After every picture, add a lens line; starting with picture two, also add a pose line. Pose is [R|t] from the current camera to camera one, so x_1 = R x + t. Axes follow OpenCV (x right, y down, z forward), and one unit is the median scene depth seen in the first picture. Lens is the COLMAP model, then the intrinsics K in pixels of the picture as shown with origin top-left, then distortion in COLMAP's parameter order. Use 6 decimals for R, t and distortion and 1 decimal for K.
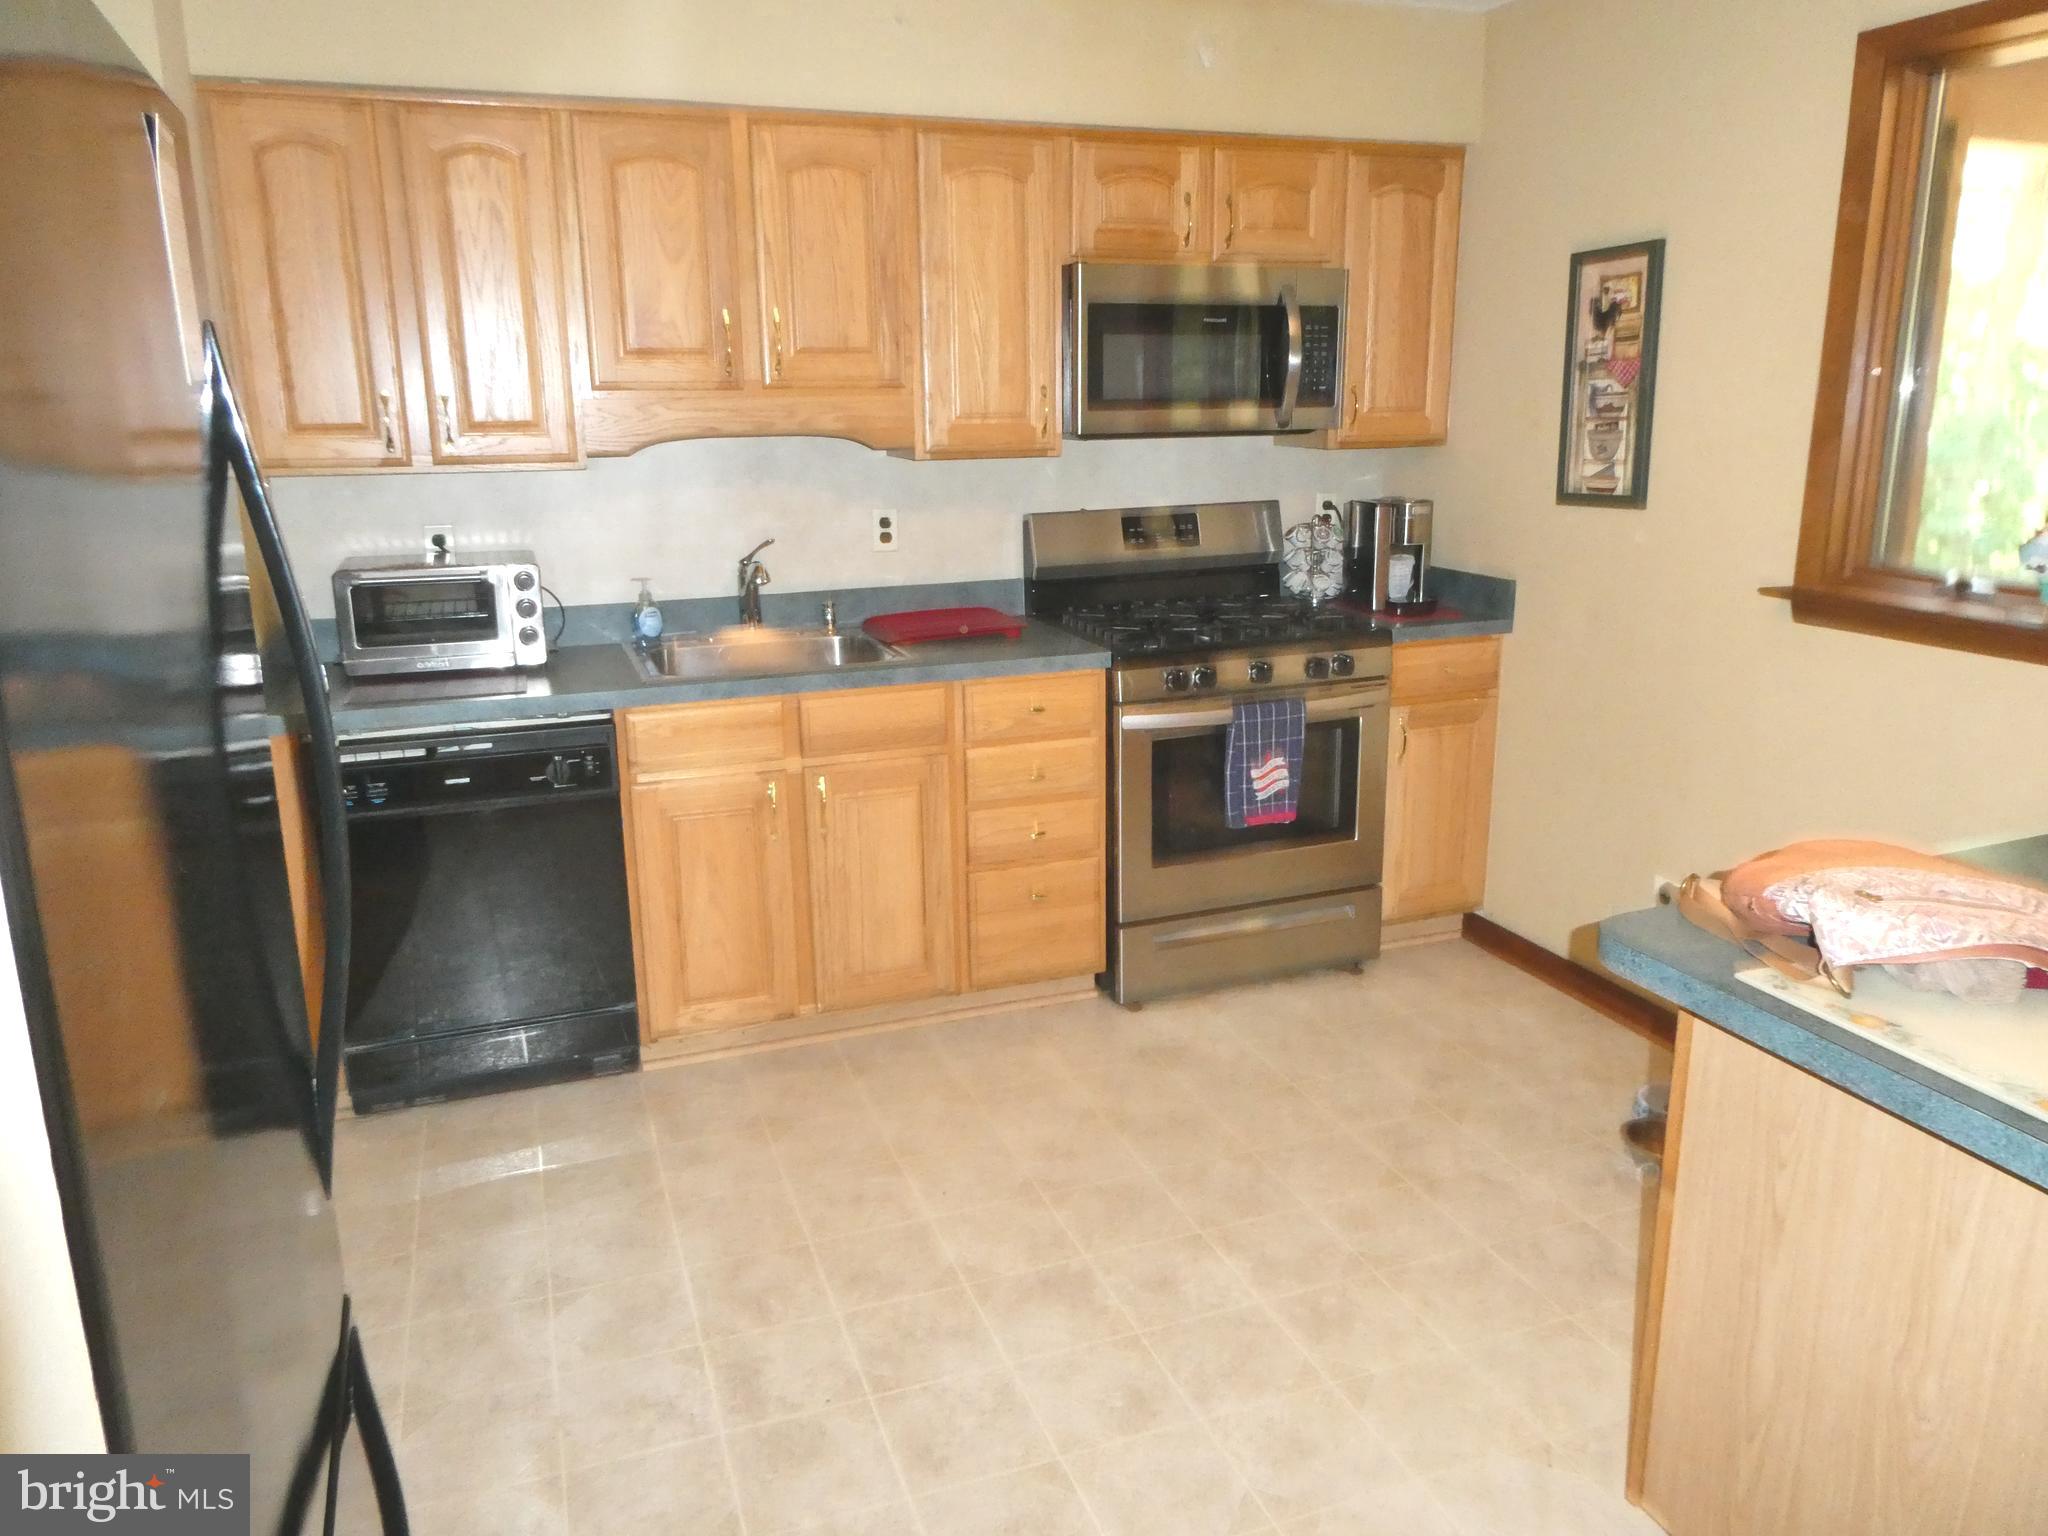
lens RADIAL K [[1484.4, 0, 1024.0], [0, 1484.4, 768.0], [0, 0, 1]] dist [0.010635, 0.000905]
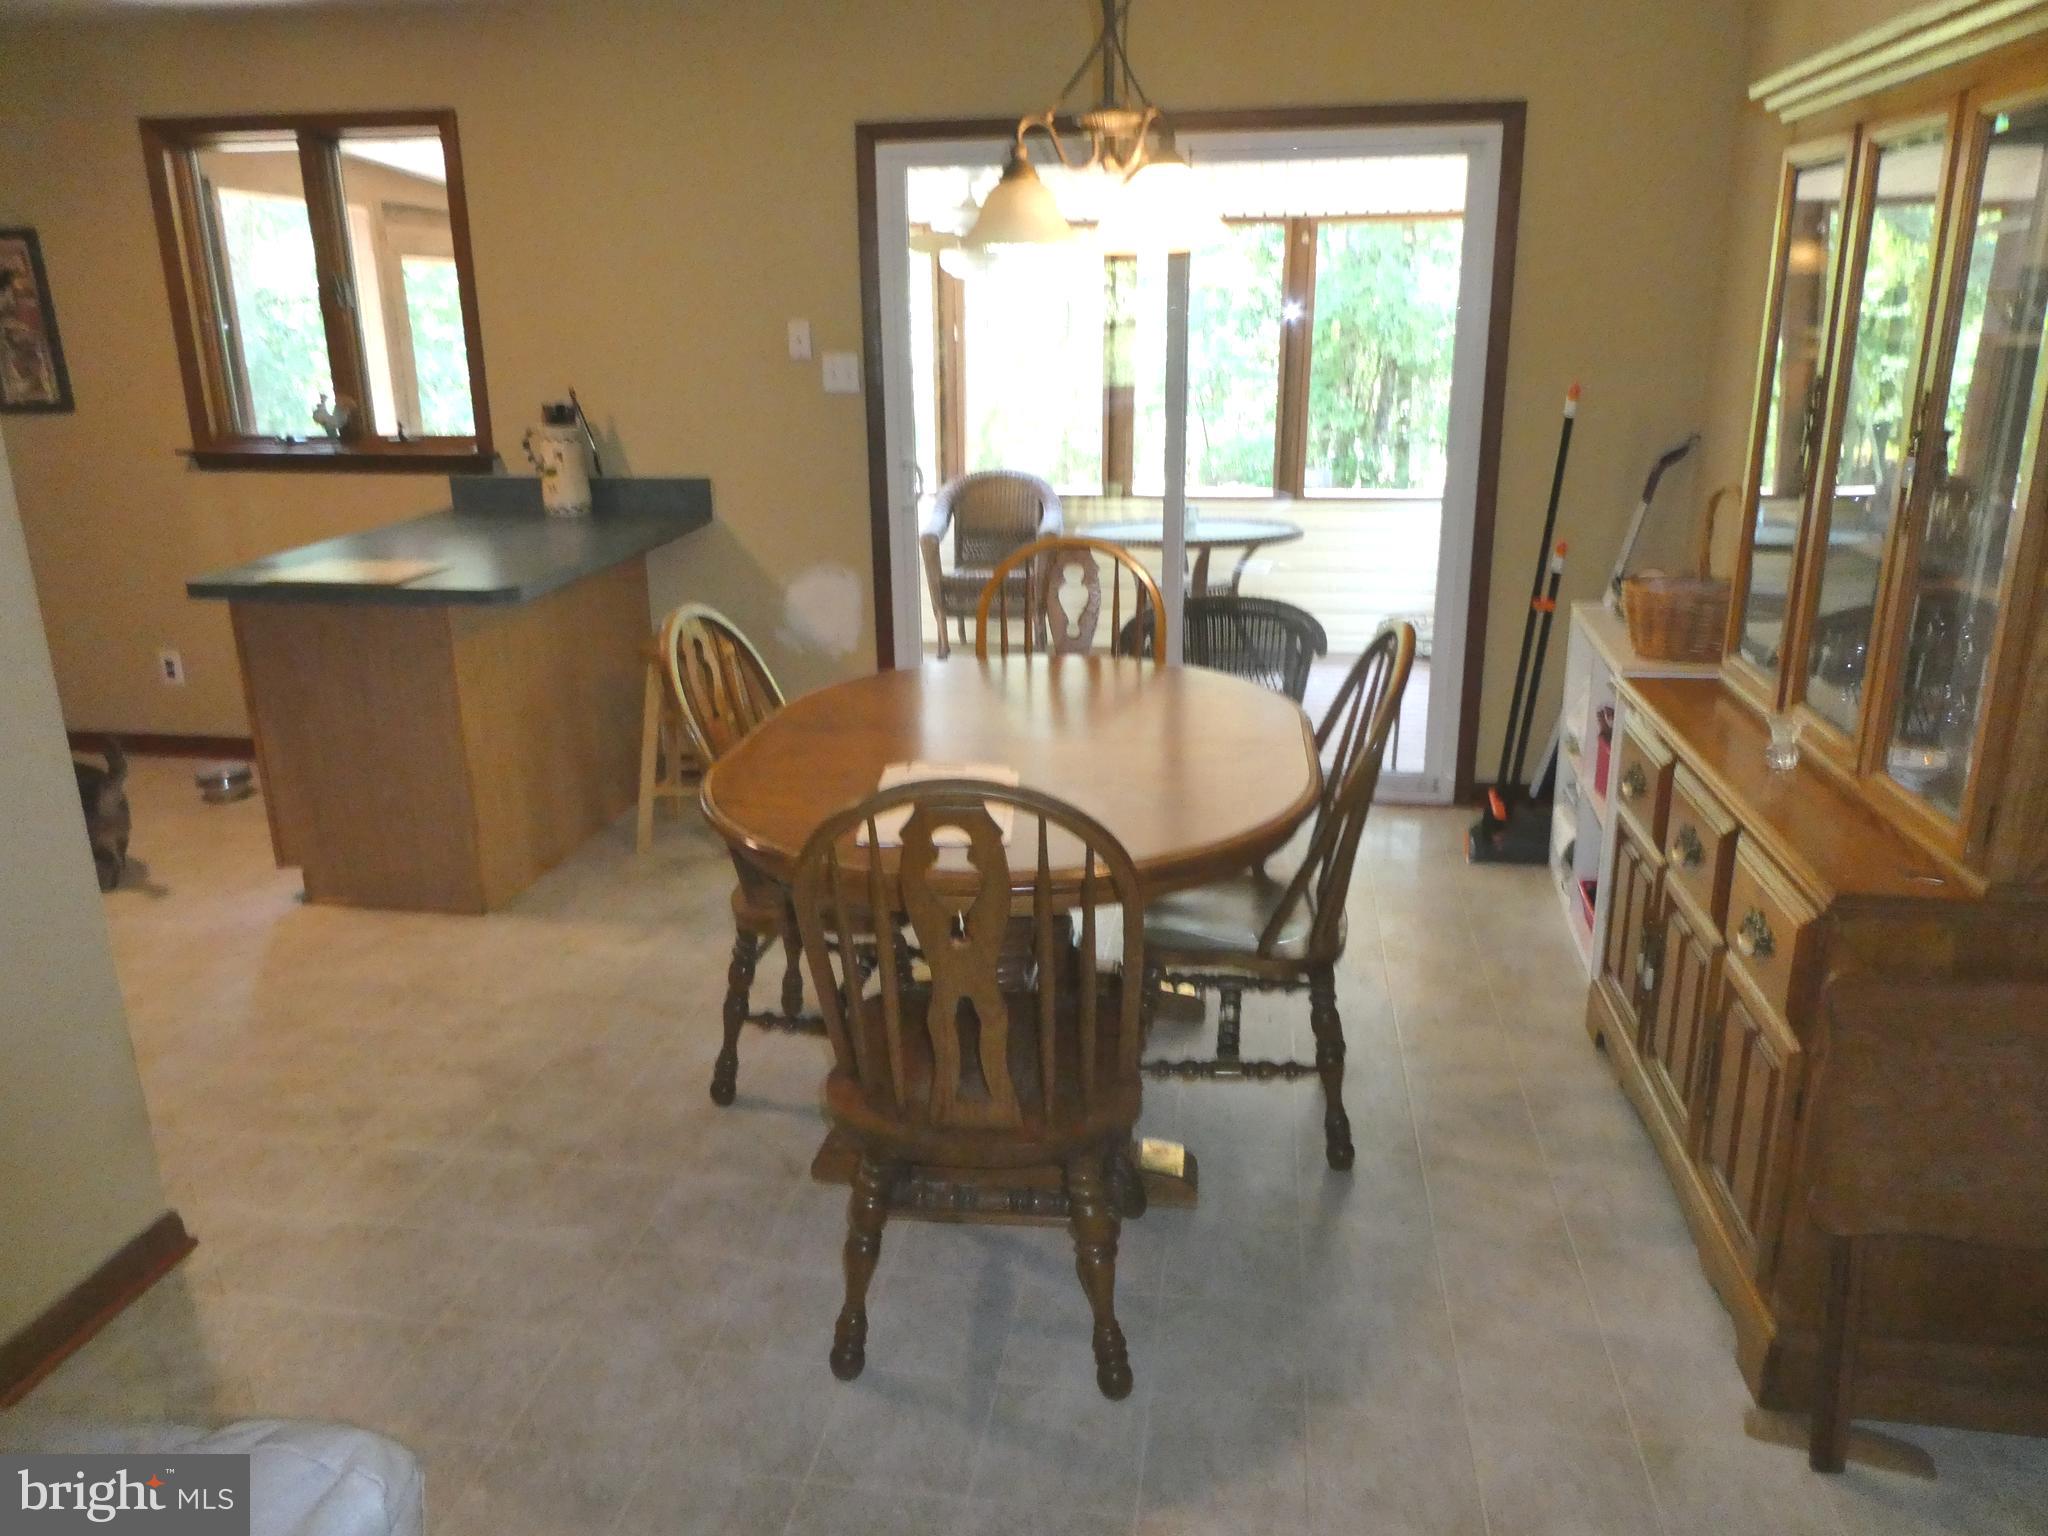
lens RADIAL K [[1484.4, 0, 1024.0], [0, 1484.4, 768.0], [0, 0, 1]] dist [0.010635, 0.000905]
pose [[0.496026, -0.243992, 0.833323, -0.421966], [0.215896, 0.964226, 0.153810, 0.139241], [-0.841040, 0.103617, 0.530958, -0.530407]]
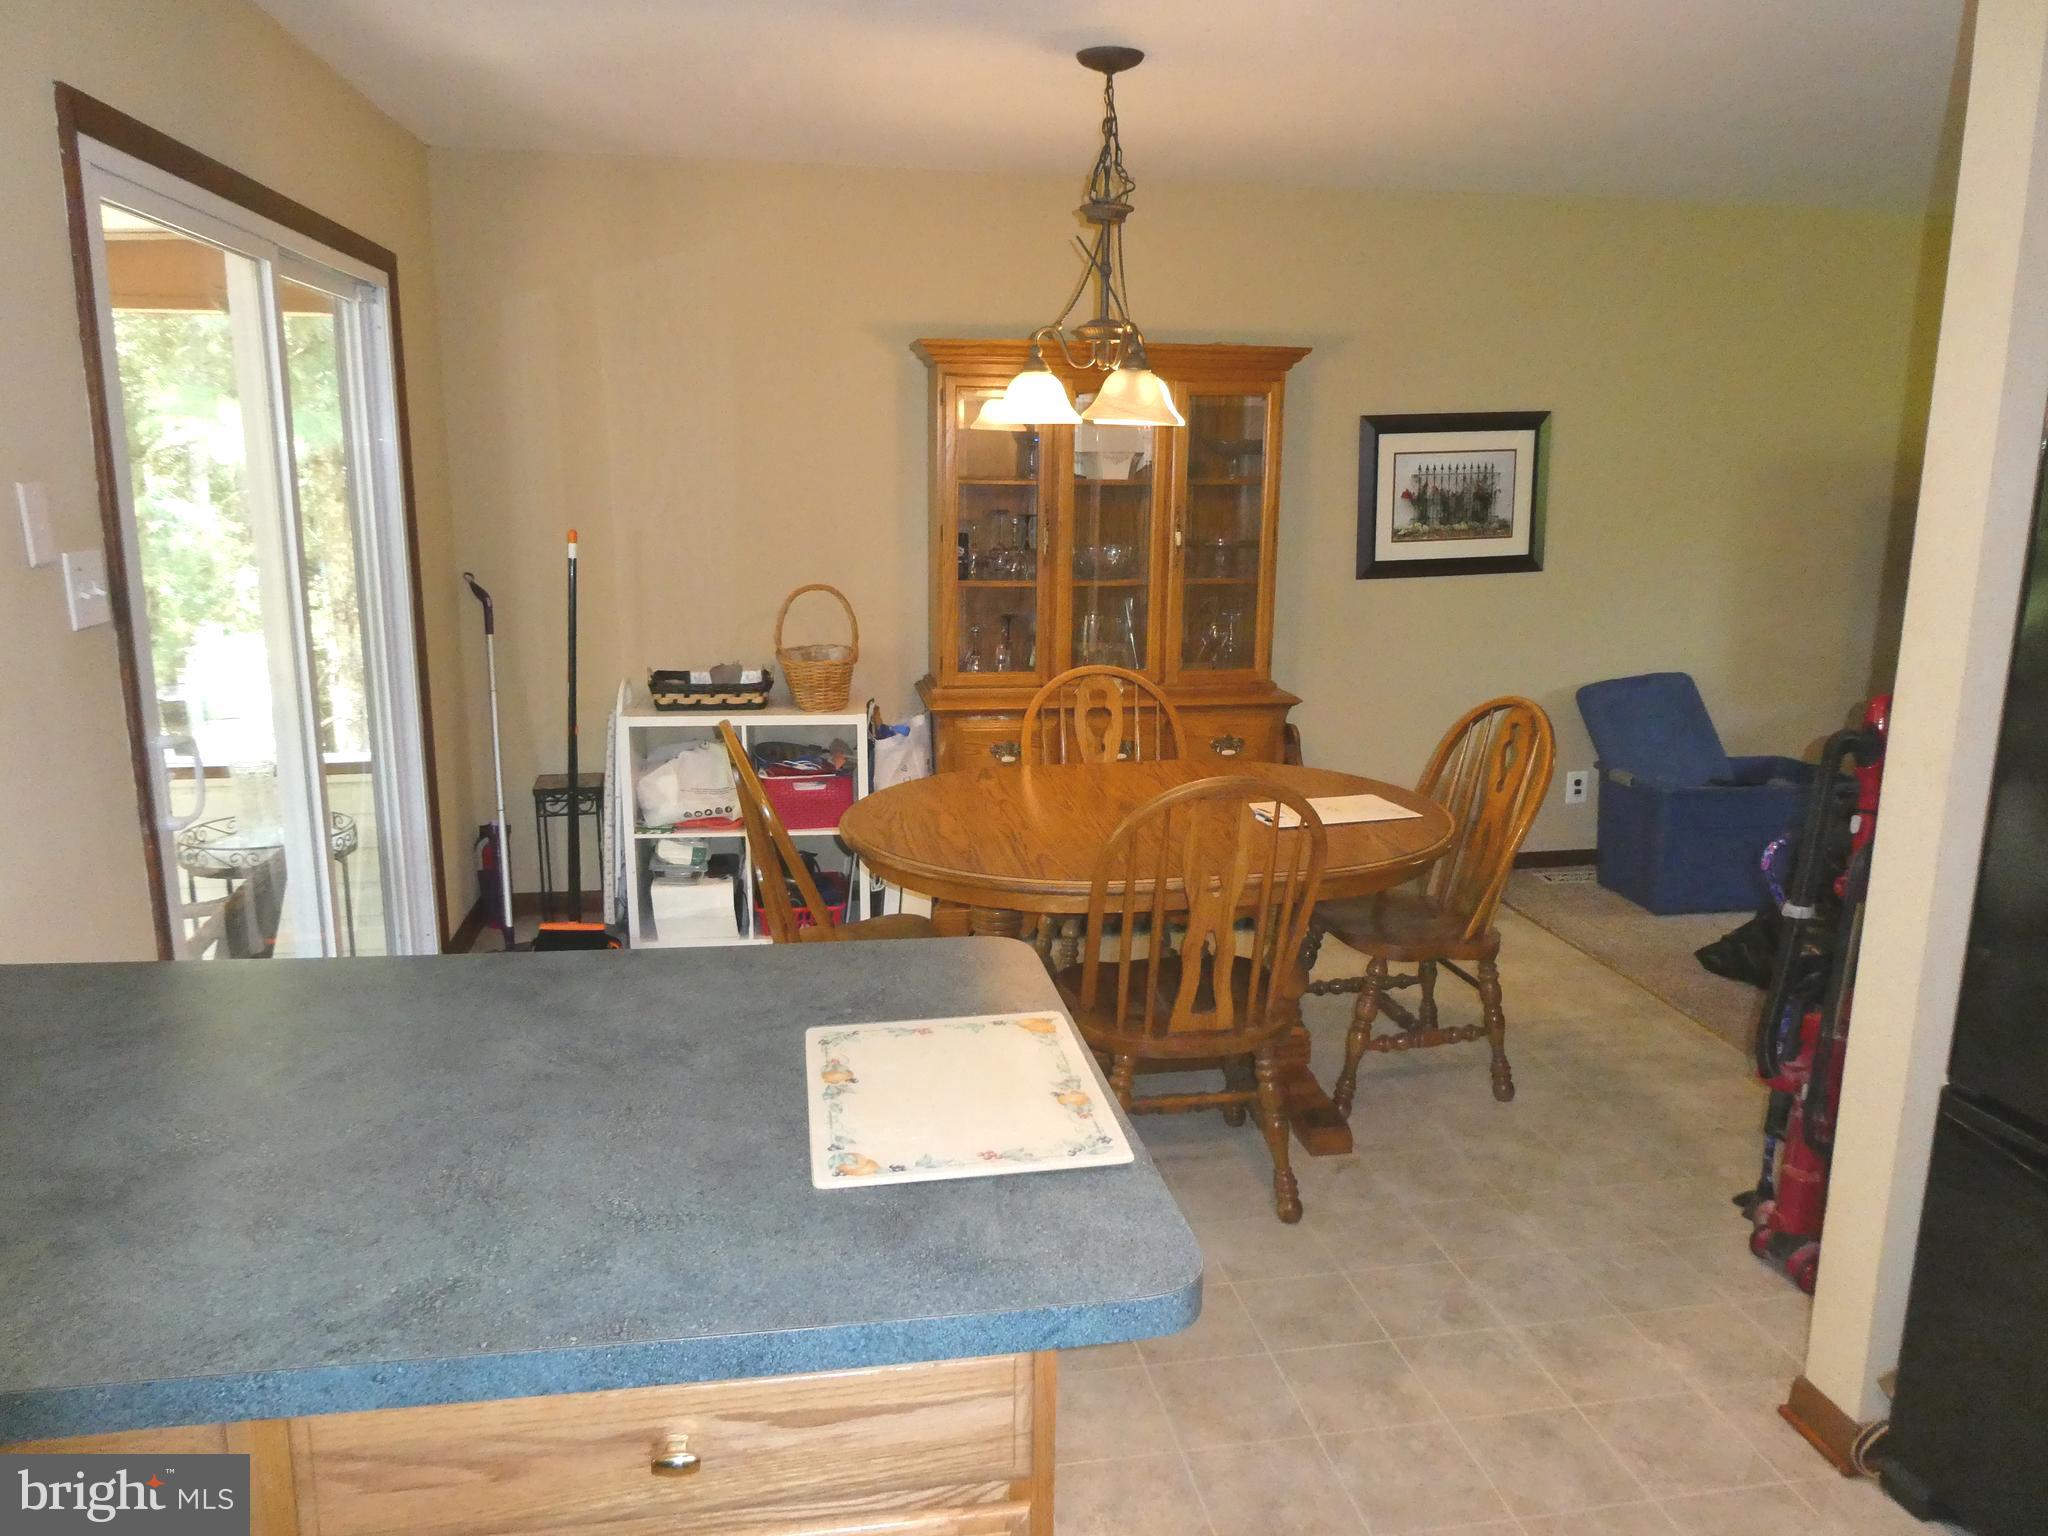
lens RADIAL K [[1417.6, 0, 1066.0], [0, 1417.6, 751.9], [0, 0, 1]] dist [-0.000552, 0.001072]
pose [[-0.987536, -0.034171, 0.153639, 0.171403], [0.035926, 0.901439, 0.431414, -0.203271], [-0.153238, 0.431556, -0.888975, 0.742477]]
